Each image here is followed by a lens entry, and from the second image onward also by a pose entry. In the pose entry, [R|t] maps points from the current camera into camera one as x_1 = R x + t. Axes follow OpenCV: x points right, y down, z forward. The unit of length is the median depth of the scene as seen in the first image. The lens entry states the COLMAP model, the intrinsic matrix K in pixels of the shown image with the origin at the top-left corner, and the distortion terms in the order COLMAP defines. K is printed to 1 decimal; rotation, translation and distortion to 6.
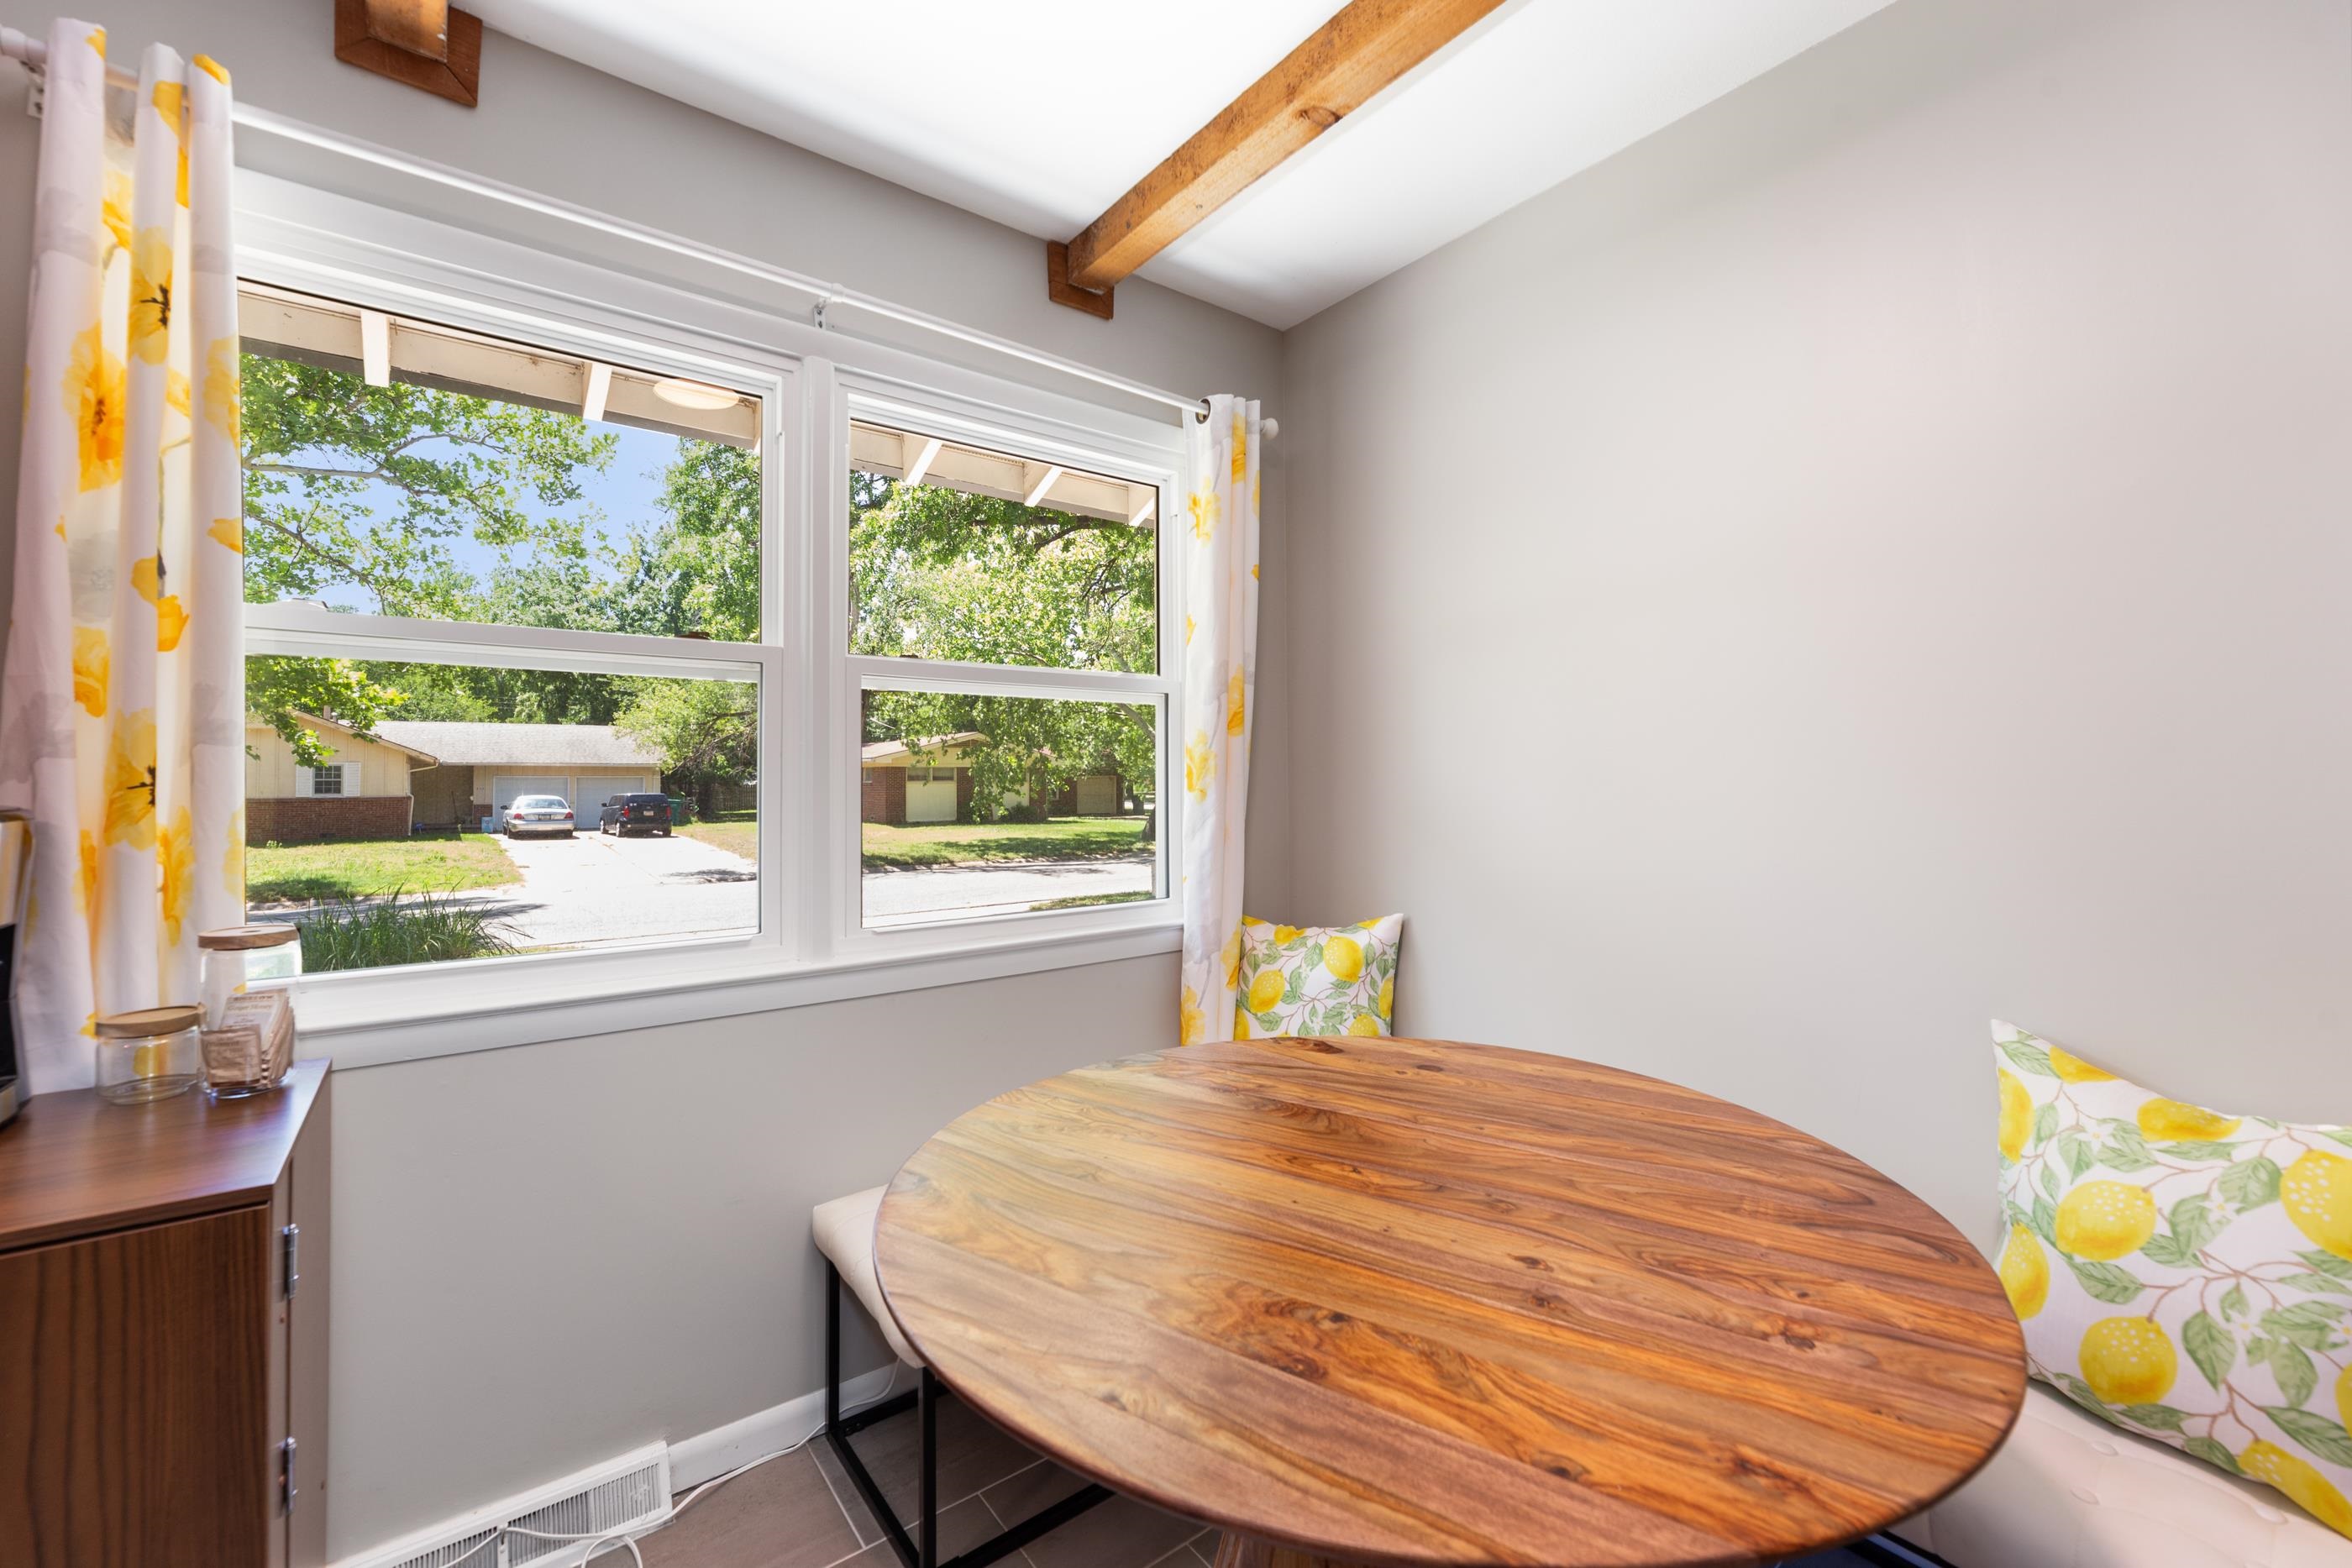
lens RADIAL K [[969.4, 0, 1181.2], [0, 969.4, 757.0], [0, 0, 1]] dist [0.003839, -0.000788]
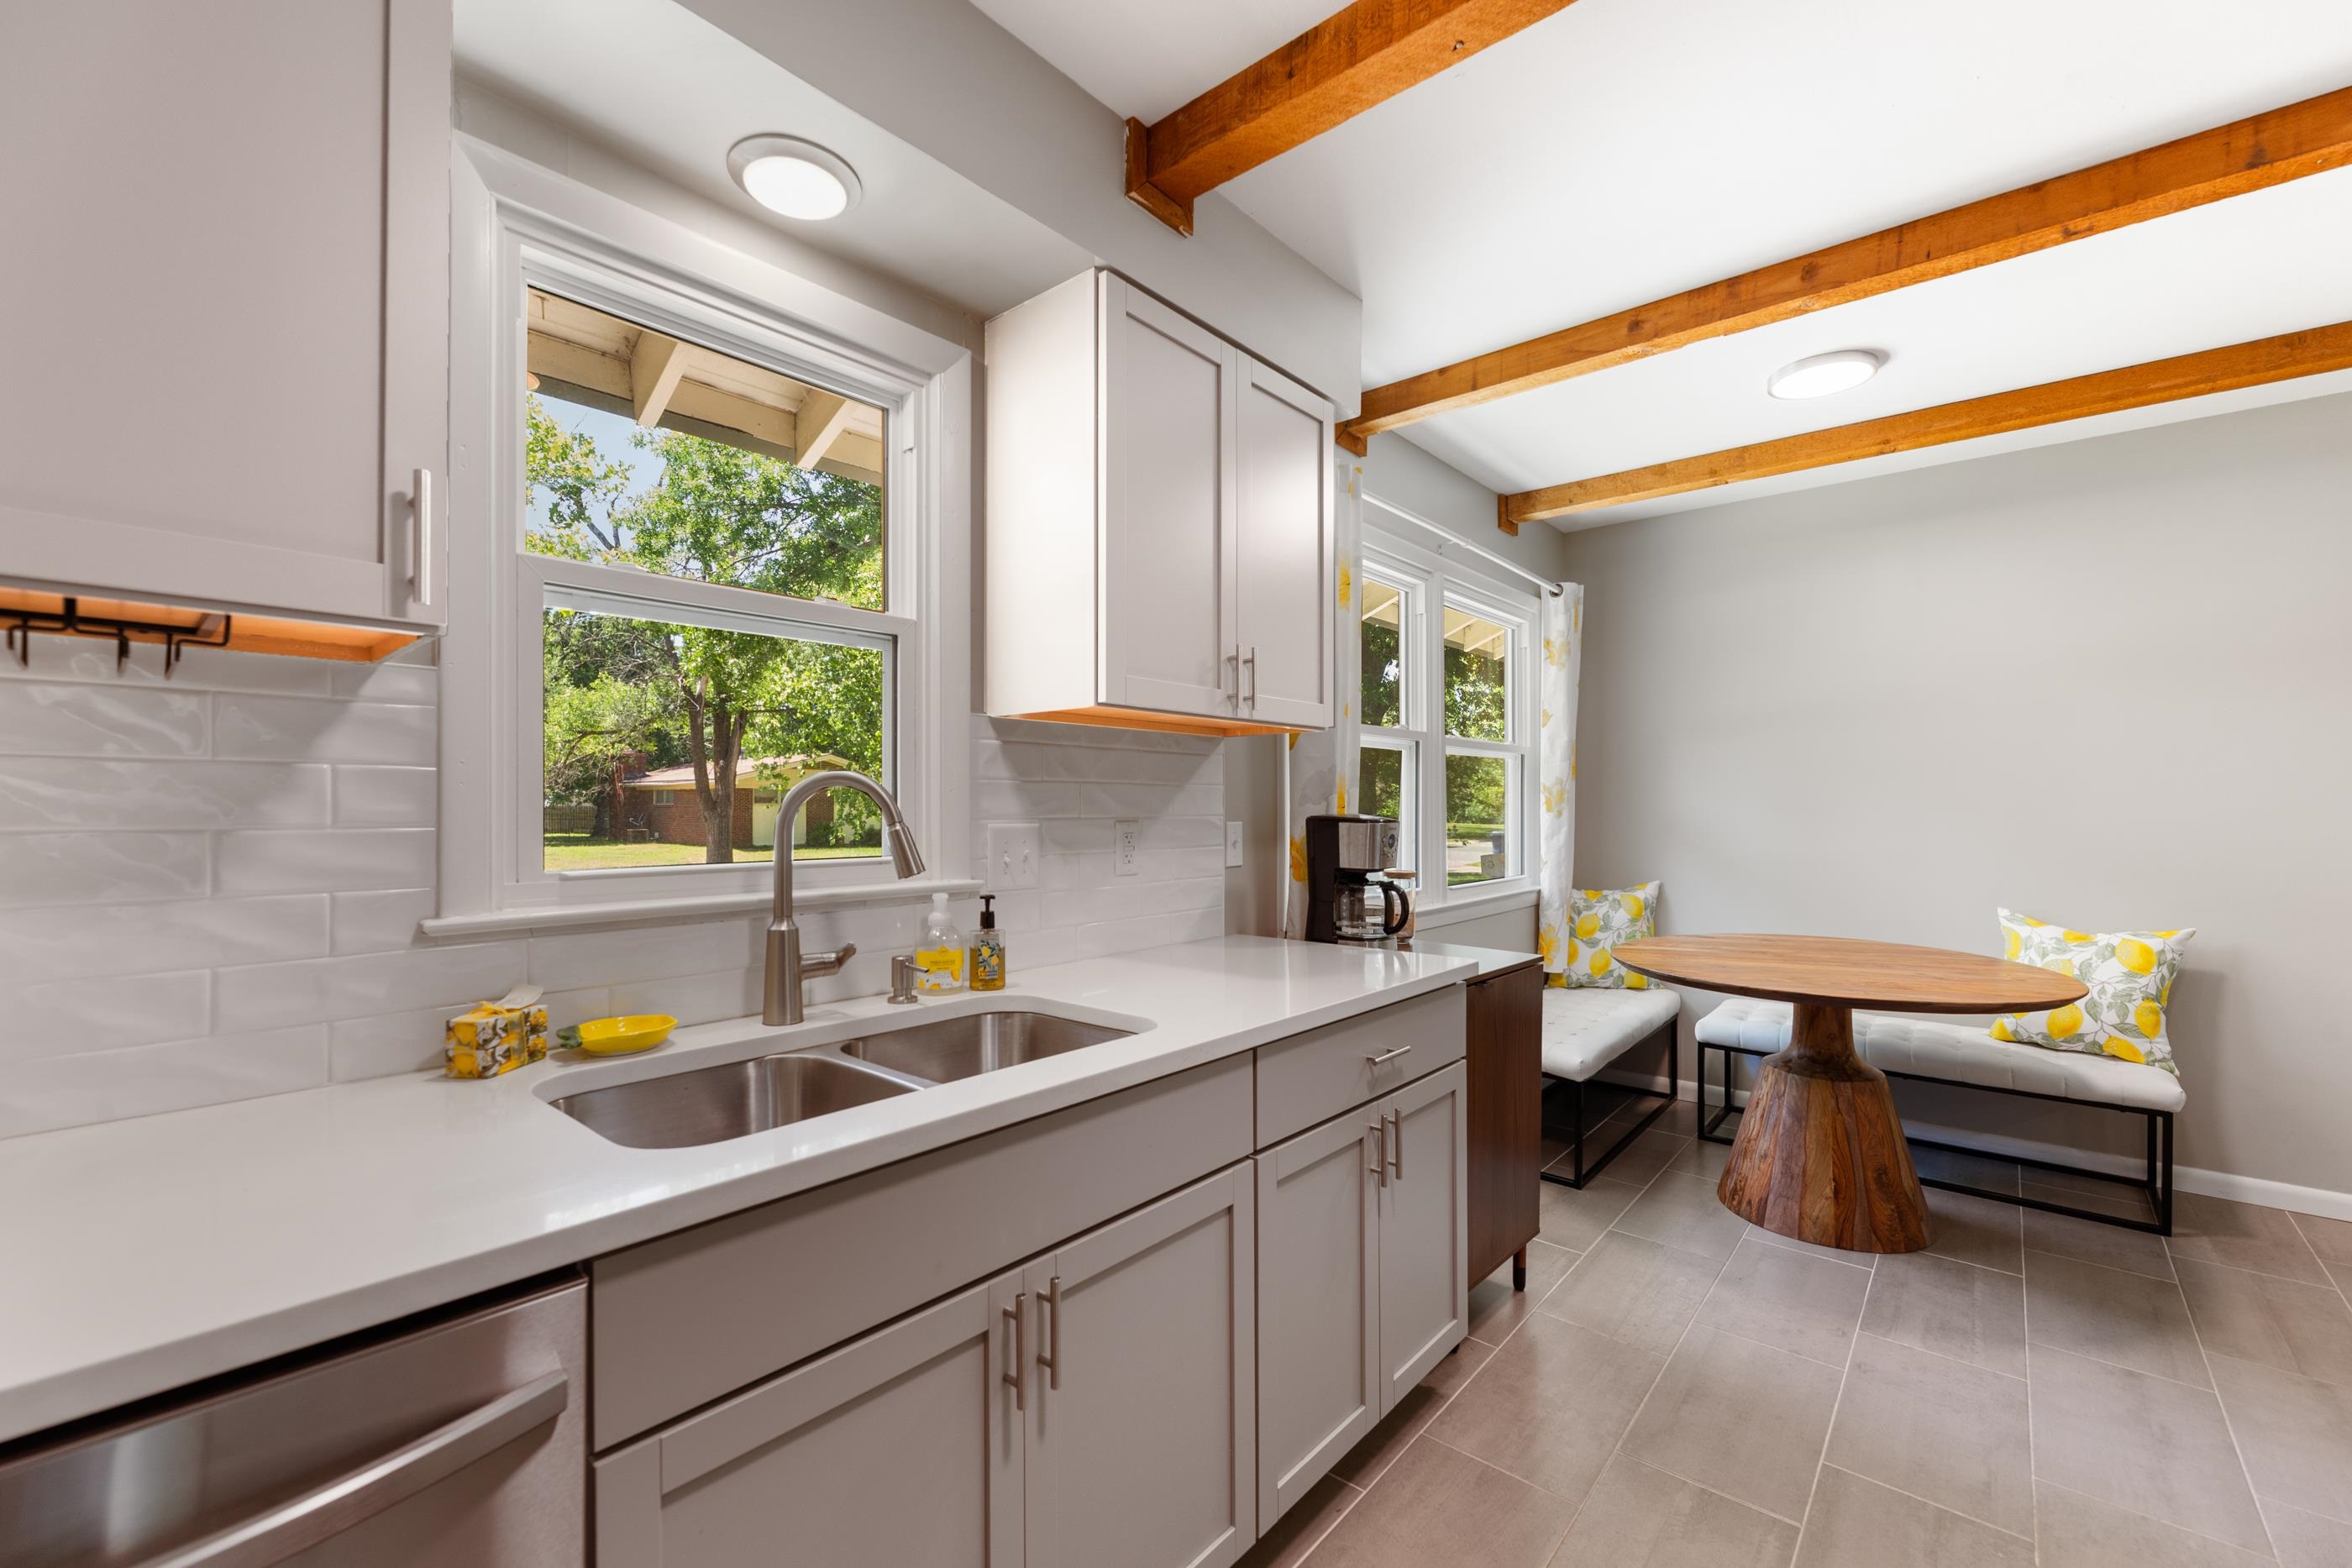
lens RADIAL K [[969.4, 0, 1187.9], [0, 969.4, 802.4], [0, 0, 1]] dist [0.003839, -0.000788]
pose [[0.976234, 0.003688, 0.216687, -1.011257], [-0.008611, 0.999726, 0.021778, -0.014333], [-0.216547, -0.023126, 0.975998, -0.556143]]
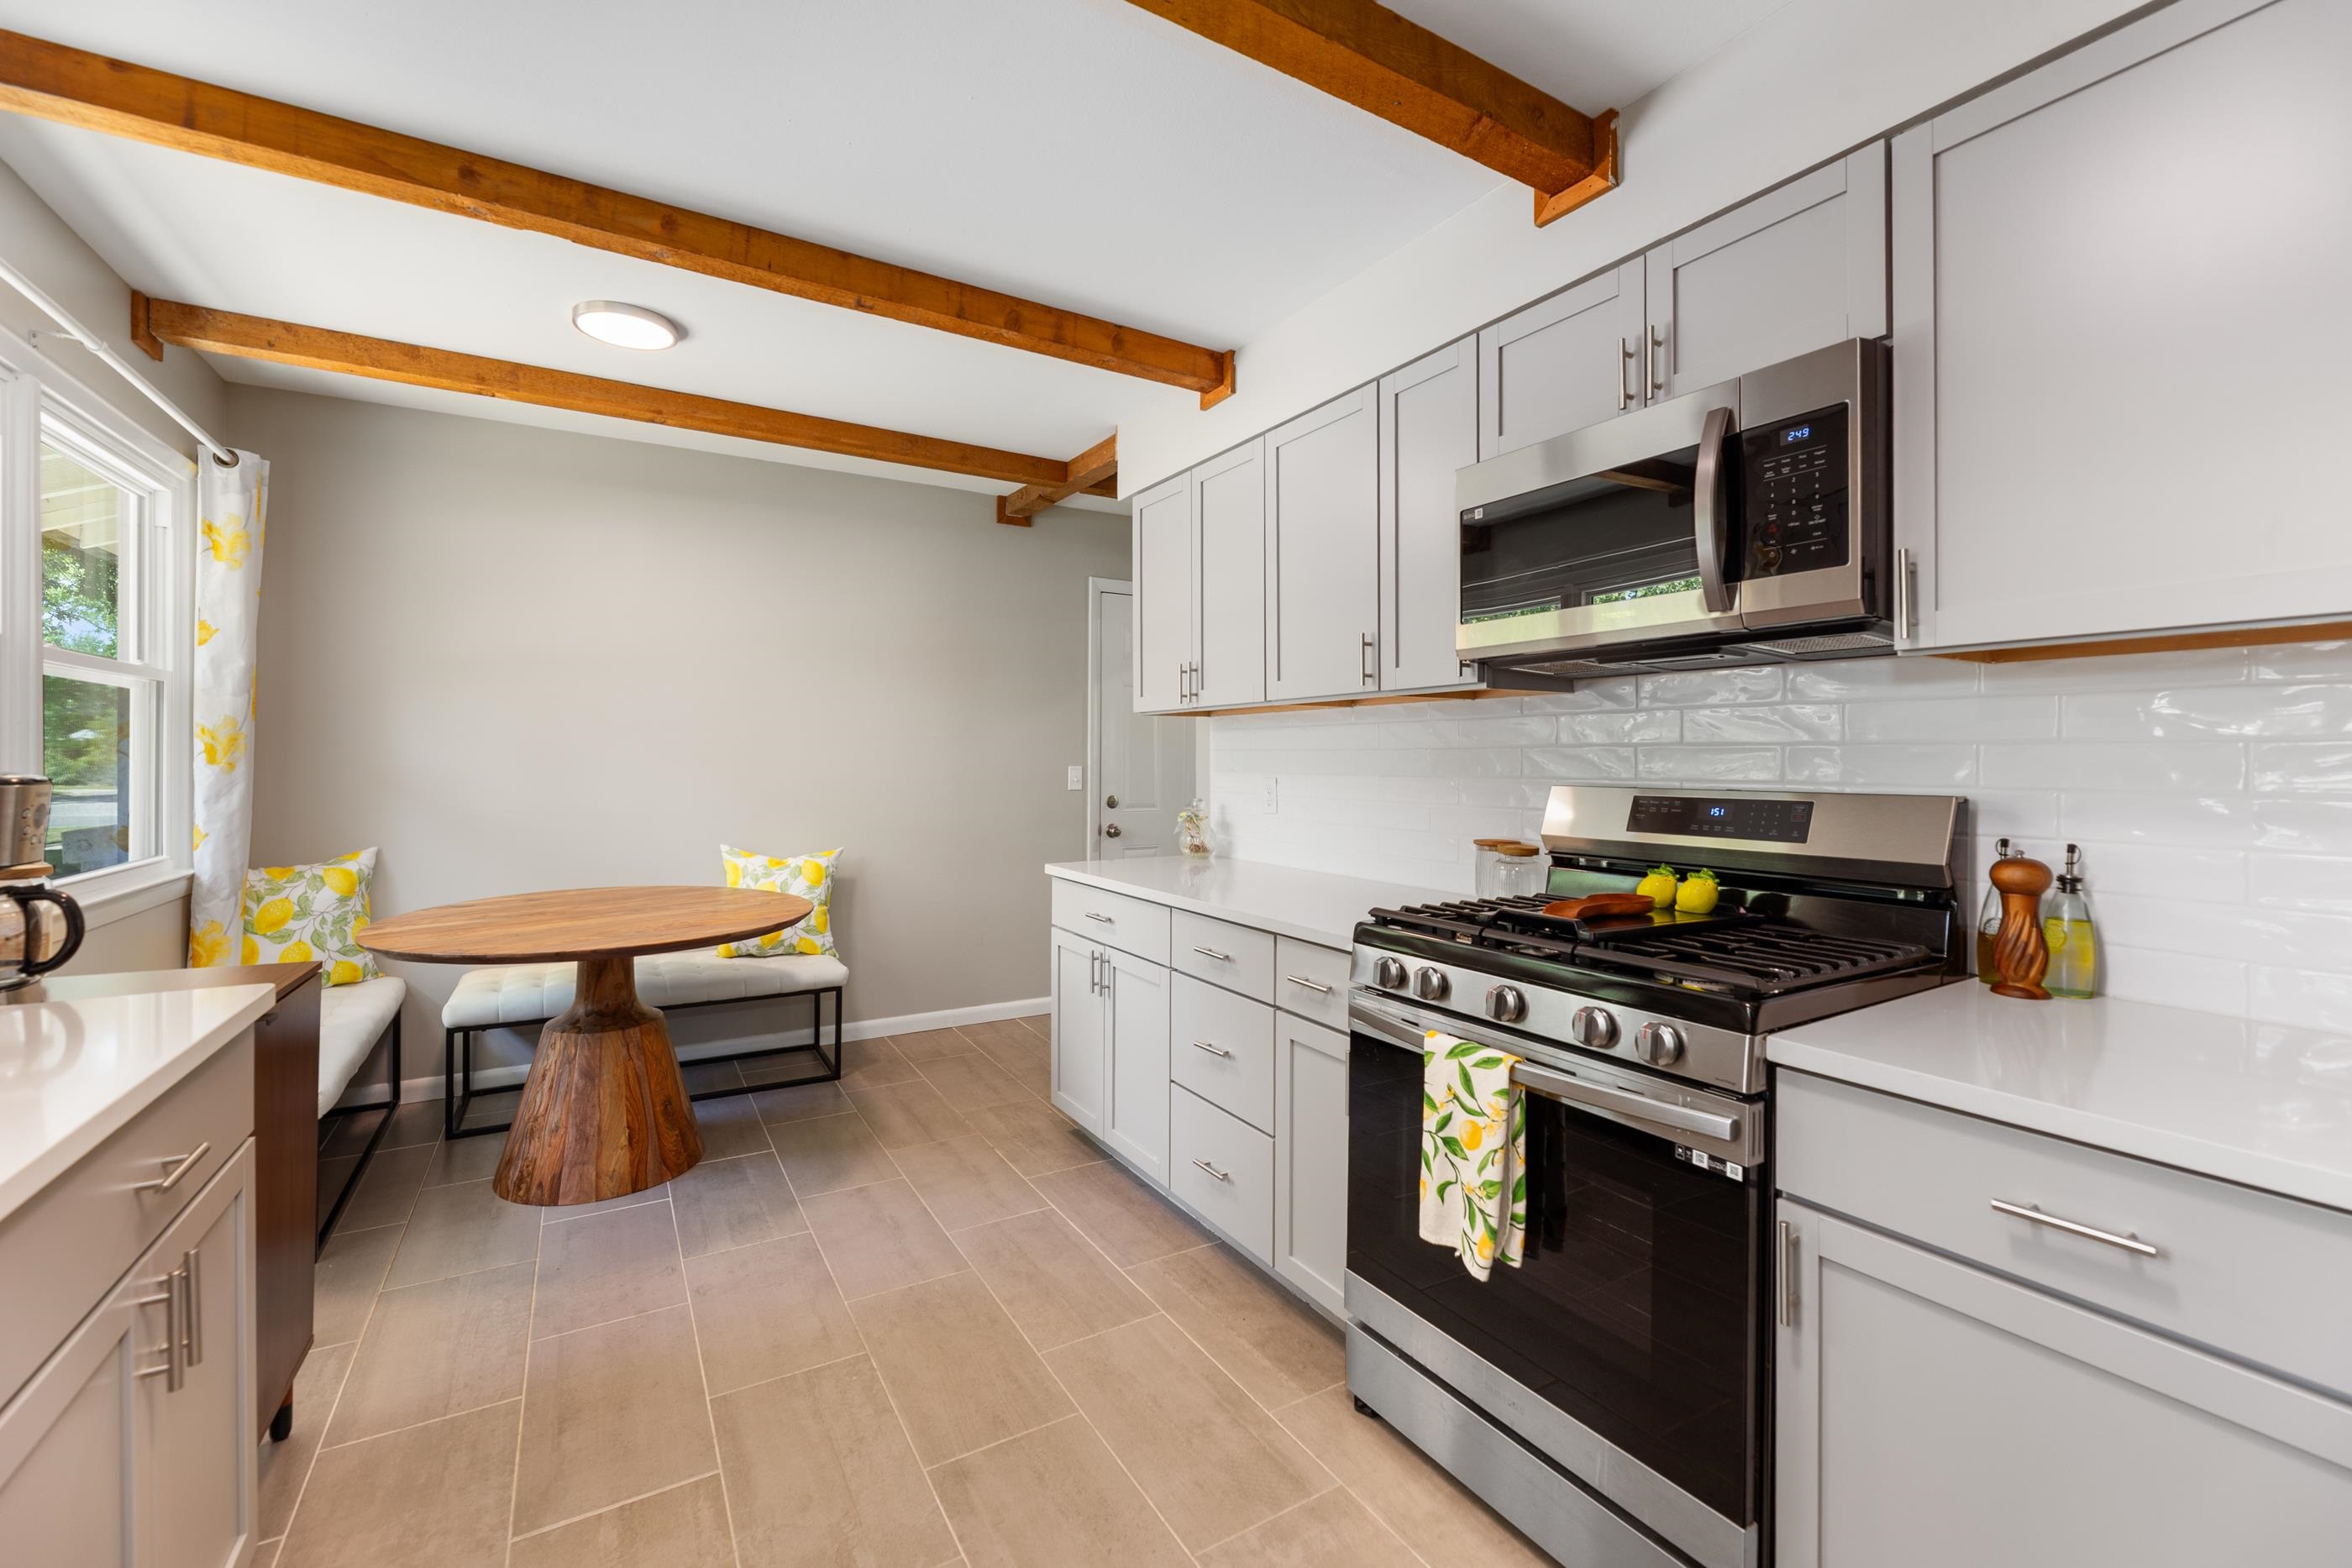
lens RADIAL K [[969.4, 0, 1160.0], [0, 969.4, 756.7], [0, 0, 1]] dist [0.003839, -0.000788]
pose [[0.118604, 0.004243, 0.992933, -1.098584], [-0.029696, 0.999559, -0.000724, -0.009482], [-0.992497, -0.029401, 0.118677, -0.353250]]
